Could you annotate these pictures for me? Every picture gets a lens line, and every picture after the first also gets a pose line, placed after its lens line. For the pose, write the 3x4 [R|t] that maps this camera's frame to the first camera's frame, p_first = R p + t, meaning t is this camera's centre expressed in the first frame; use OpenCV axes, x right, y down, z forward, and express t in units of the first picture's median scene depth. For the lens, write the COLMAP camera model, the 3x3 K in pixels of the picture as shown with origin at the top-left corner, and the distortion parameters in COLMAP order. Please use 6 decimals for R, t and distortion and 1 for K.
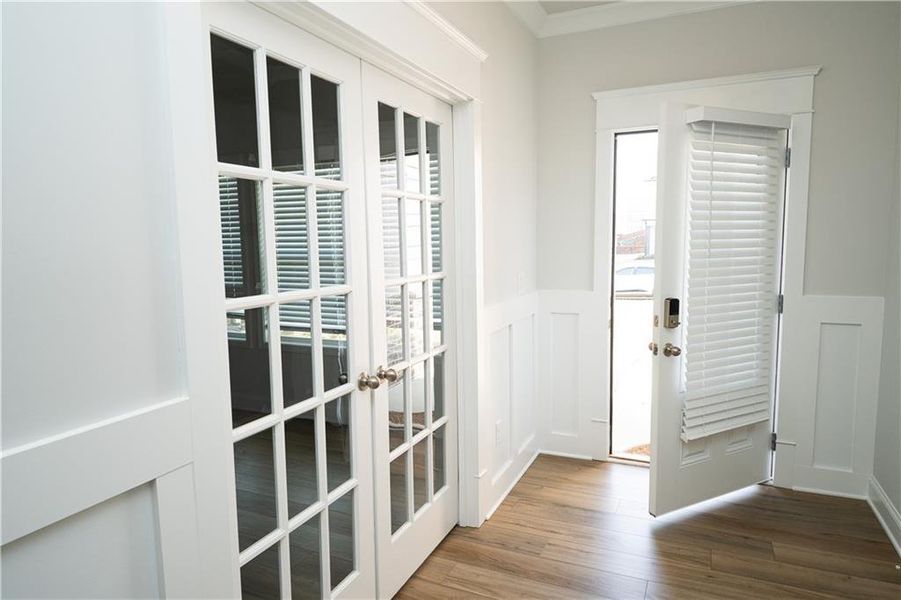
lens RADIAL K [[564.1, 0, 451.0], [0, 564.1, 298.1], [0, 0, 1]] dist [0.023540, -0.019264]
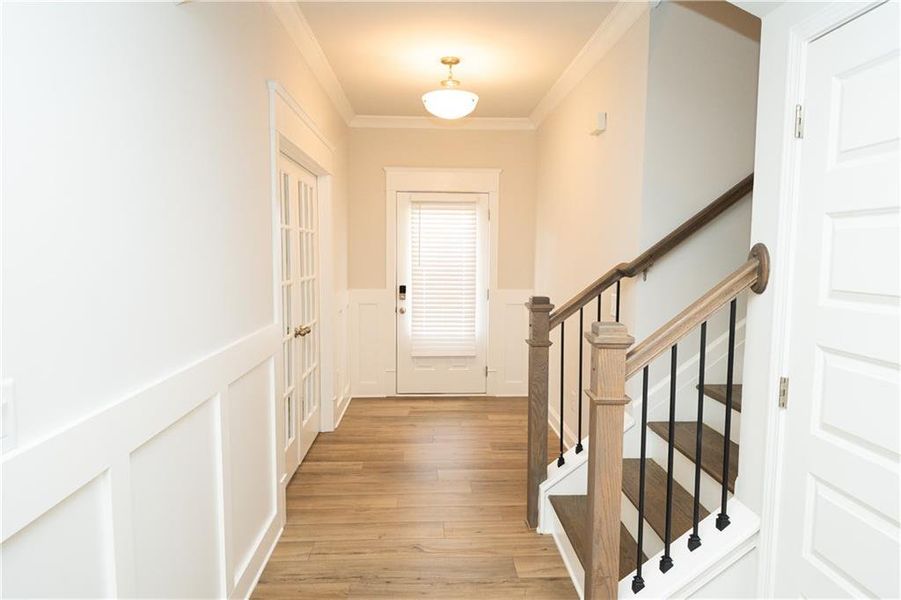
lens RADIAL K [[564.1, 0, 450.6], [0, 564.1, 300.1], [0, 0, 1]] dist [0.023540, -0.019264]
pose [[0.892097, -0.017274, 0.451514, -0.374440], [0.027030, 0.999520, -0.015167, 0.057329], [-0.451035, 0.025735, 0.892135, -0.611710]]
